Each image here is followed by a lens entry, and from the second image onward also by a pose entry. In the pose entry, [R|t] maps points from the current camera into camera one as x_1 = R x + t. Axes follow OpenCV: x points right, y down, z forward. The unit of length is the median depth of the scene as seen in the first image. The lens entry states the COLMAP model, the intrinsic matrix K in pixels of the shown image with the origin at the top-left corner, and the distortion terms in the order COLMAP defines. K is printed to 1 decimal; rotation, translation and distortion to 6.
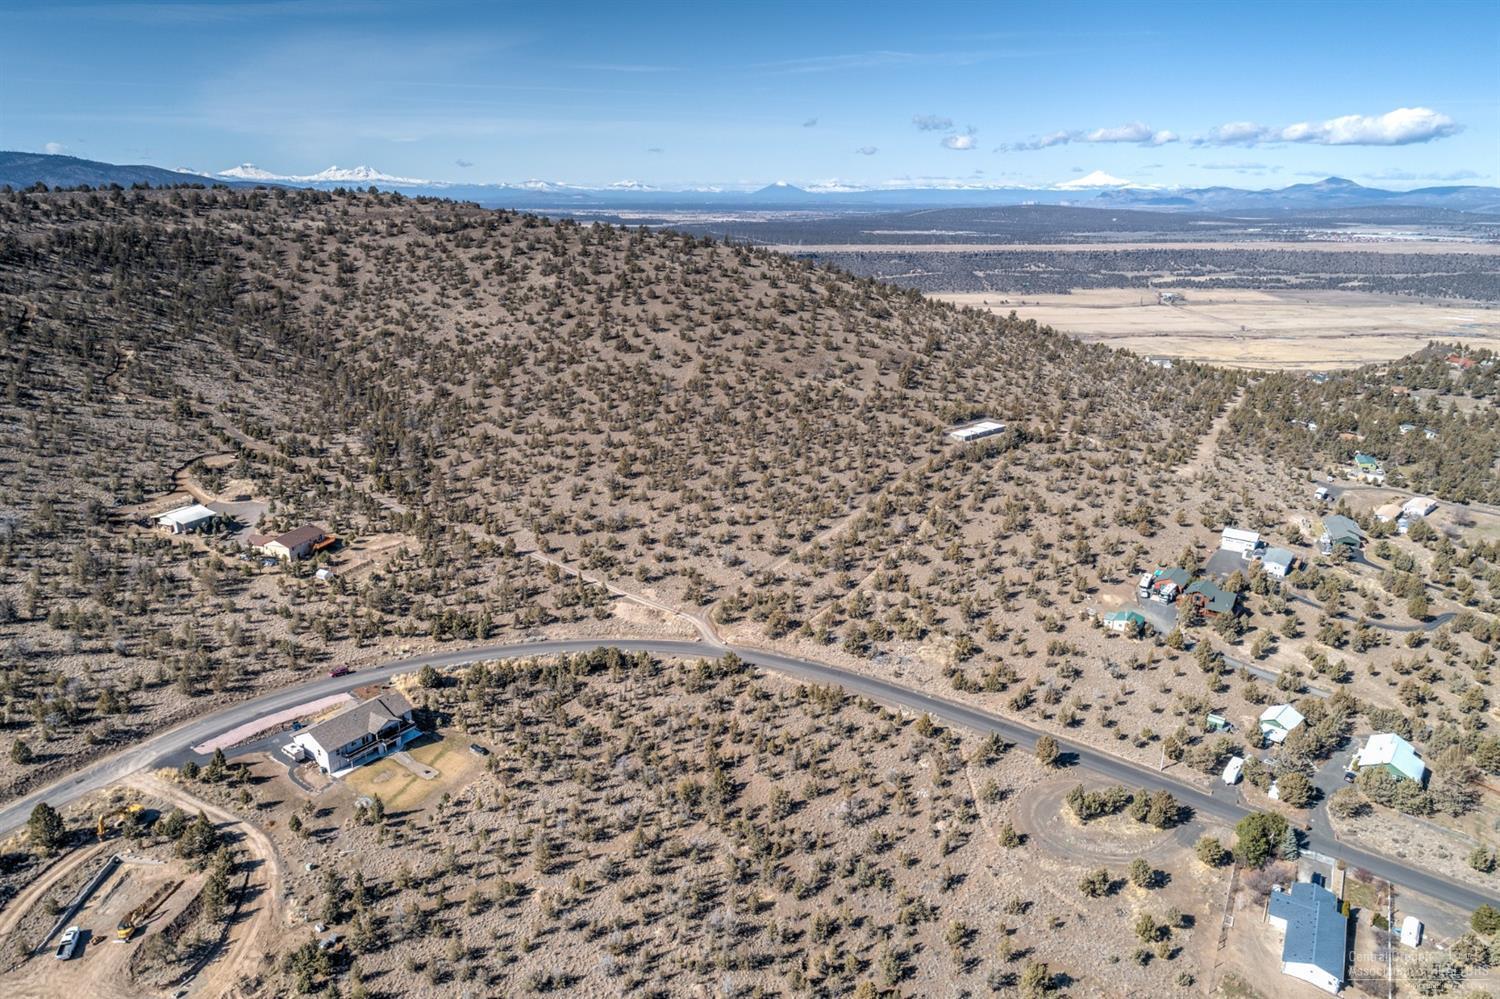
lens RADIAL K [[1013.0, 0, 748.3], [0, 1013.0, 505.7], [0, 0, 1]] dist [-0.006711, 0.011279]
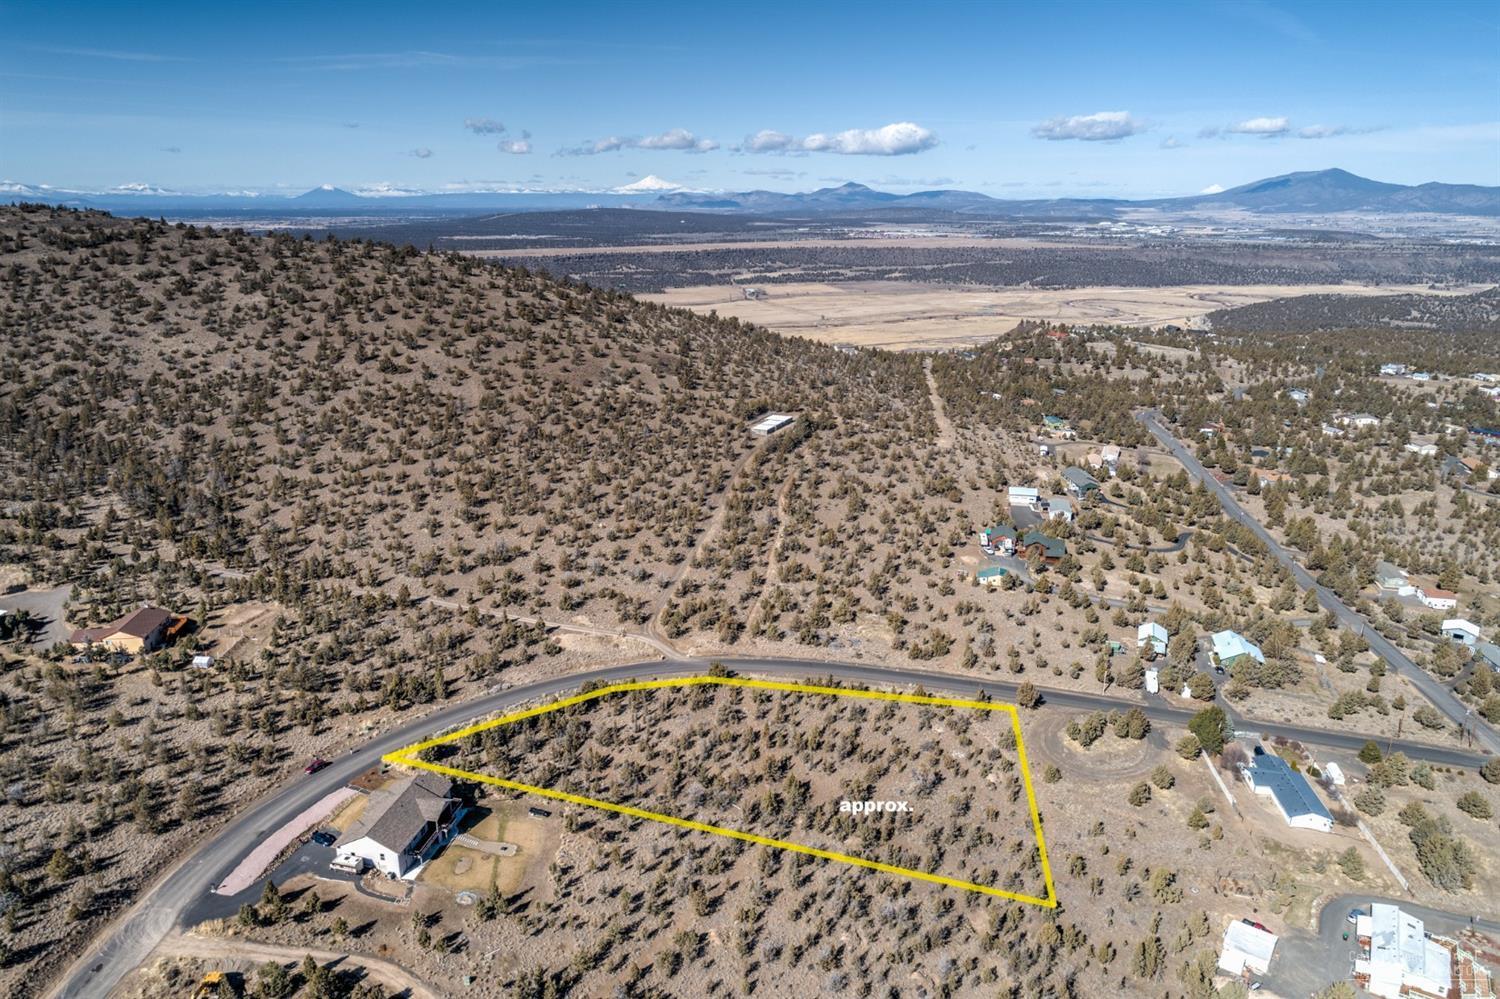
lens RADIAL K [[1013.0, 0, 752.3], [0, 1013.0, 504.3], [0, 0, 1]] dist [-0.006711, 0.011279]
pose [[0.914686, -0.119327, 0.386149, -0.308615], [0.121177, 0.992437, 0.019646, -0.021211], [-0.385573, 0.028822, 0.922227, 0.060423]]
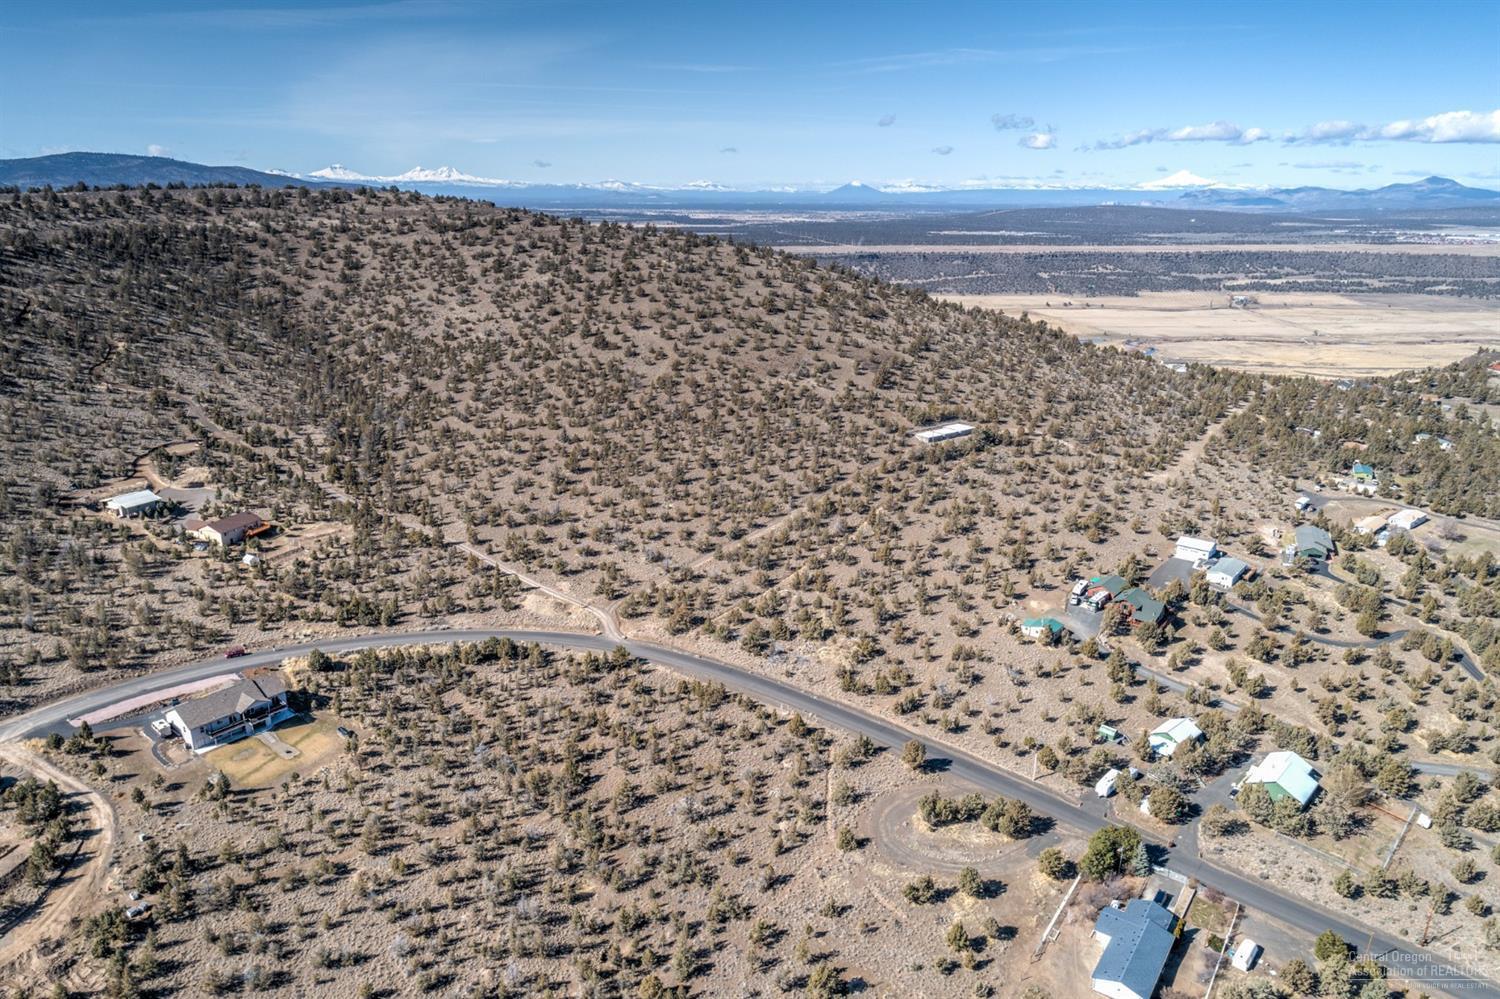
lens RADIAL K [[1013.0, 0, 748.2], [0, 1013.0, 507.0], [0, 0, 1]] dist [-0.006711, 0.011279]
pose [[0.997416, 0.021306, -0.068607, 0.155440], [-0.021237, 0.999773, 0.001735, 0.001578], [0.068629, -0.000274, 0.997642, 0.004180]]
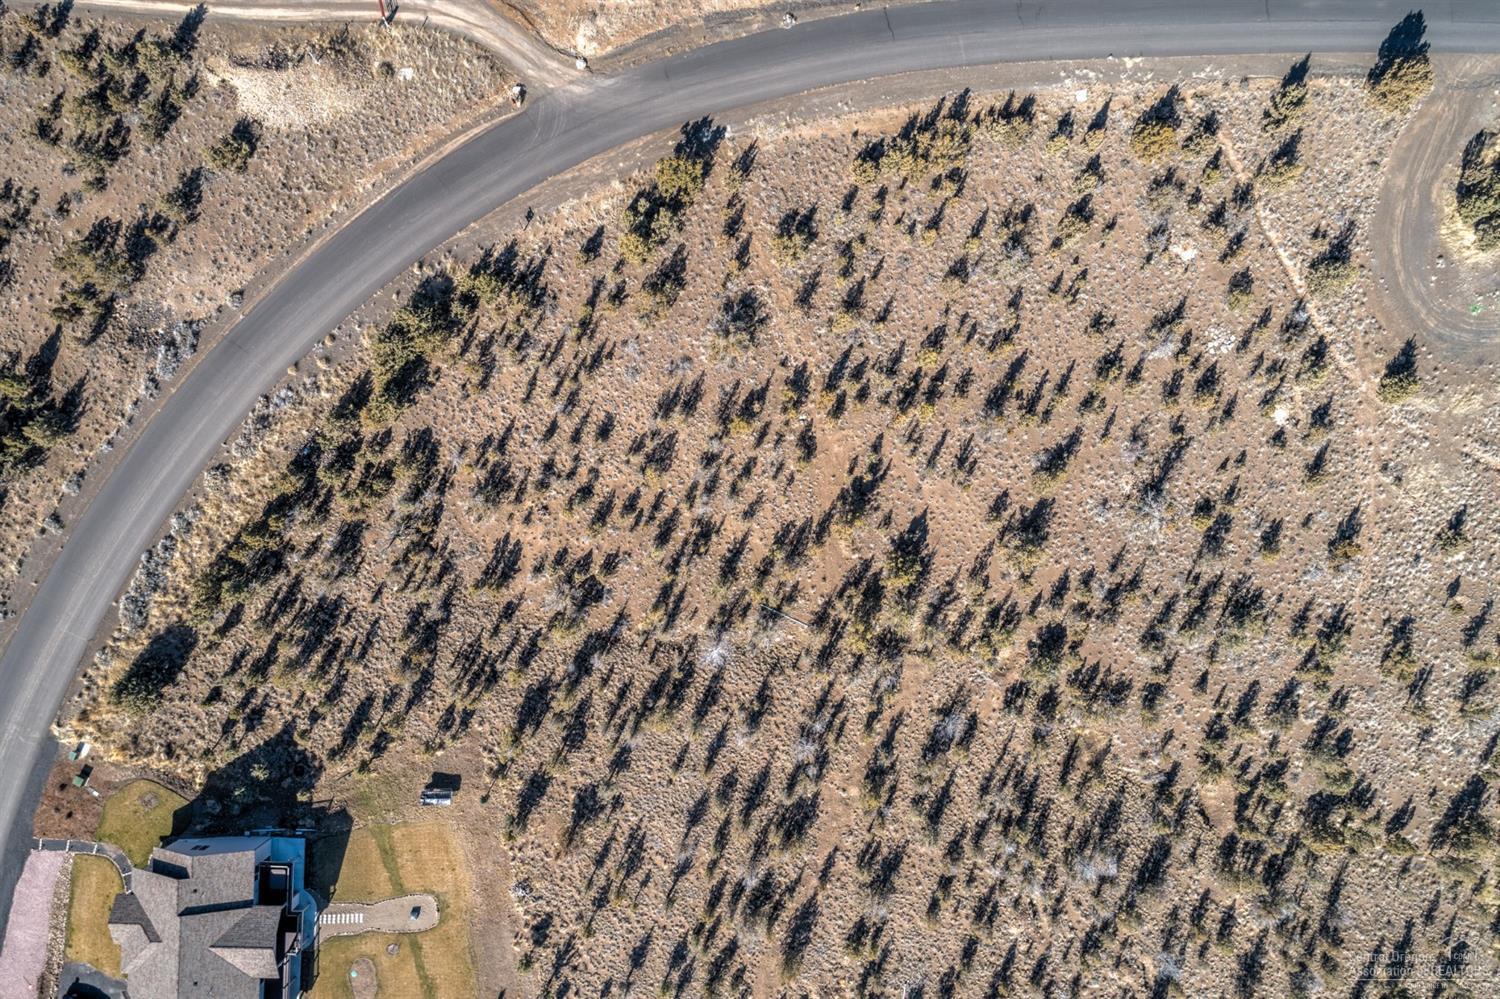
lens RADIAL K [[1013.0, 0, 693.9], [0, 1013.0, 517.5], [0, 0, 1]] dist [-0.006711, 0.011279]
pose [[0.847116, -0.531409, -0.000240, -0.073892], [0.154682, 0.246146, 0.956810, -0.167238], [-0.508398, -0.810566, 0.290713, 0.684308]]
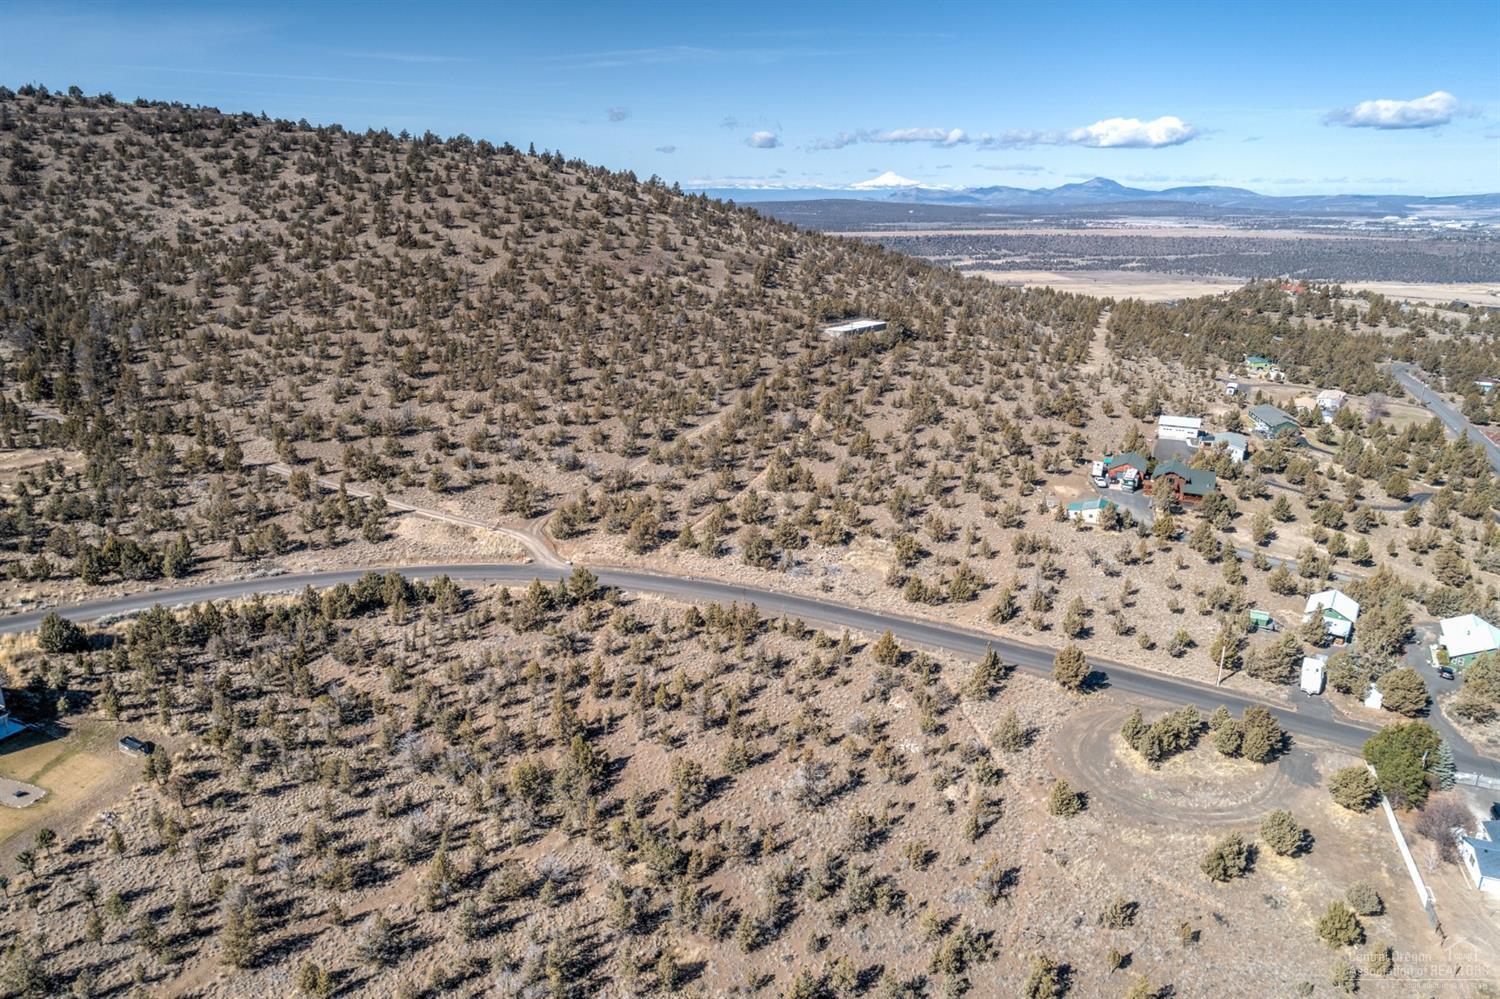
lens RADIAL K [[1013.0, 0, 751.9], [0, 1013.0, 501.4], [0, 0, 1]] dist [-0.006711, 0.011279]
pose [[0.981992, -0.052482, 0.181489, -0.022472], [0.053533, 0.998566, -0.000895, 0.095188], [-0.181181, 0.010595, 0.983393, 0.297285]]
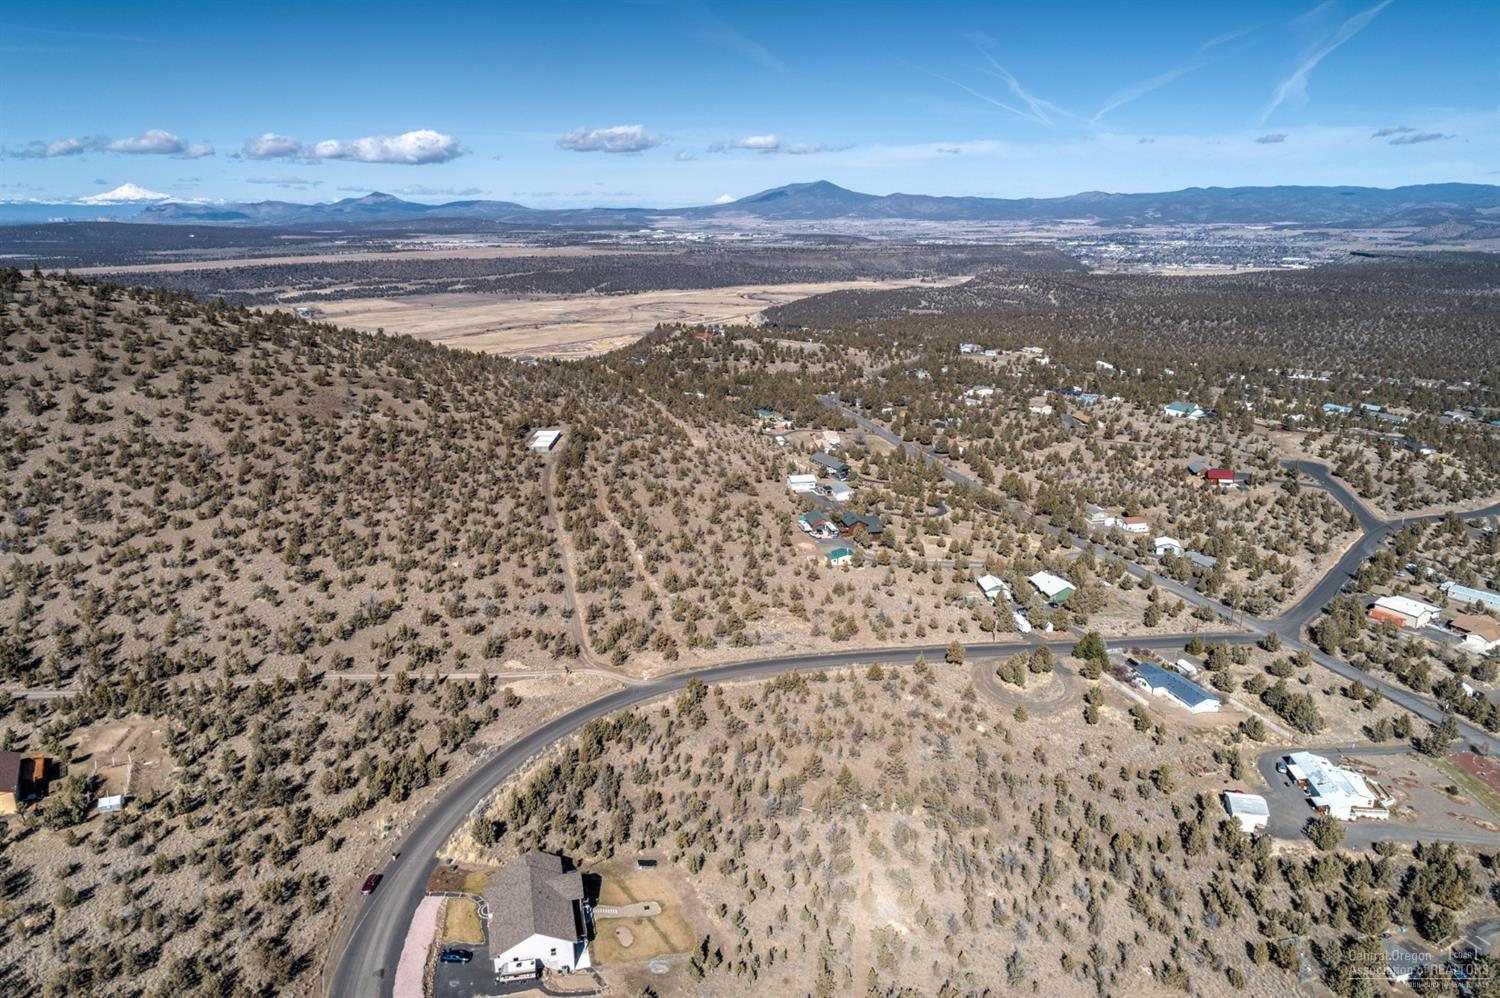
lens RADIAL K [[1013.0, 0, 755.2], [0, 1013.0, 496.5], [0, 0, 1]] dist [-0.006711, 0.011279]
pose [[0.653222, -0.213340, 0.726490, -0.569071], [0.228786, 0.970249, 0.079209, -0.076466], [-0.721774, 0.114469, 0.682597, 0.245020]]
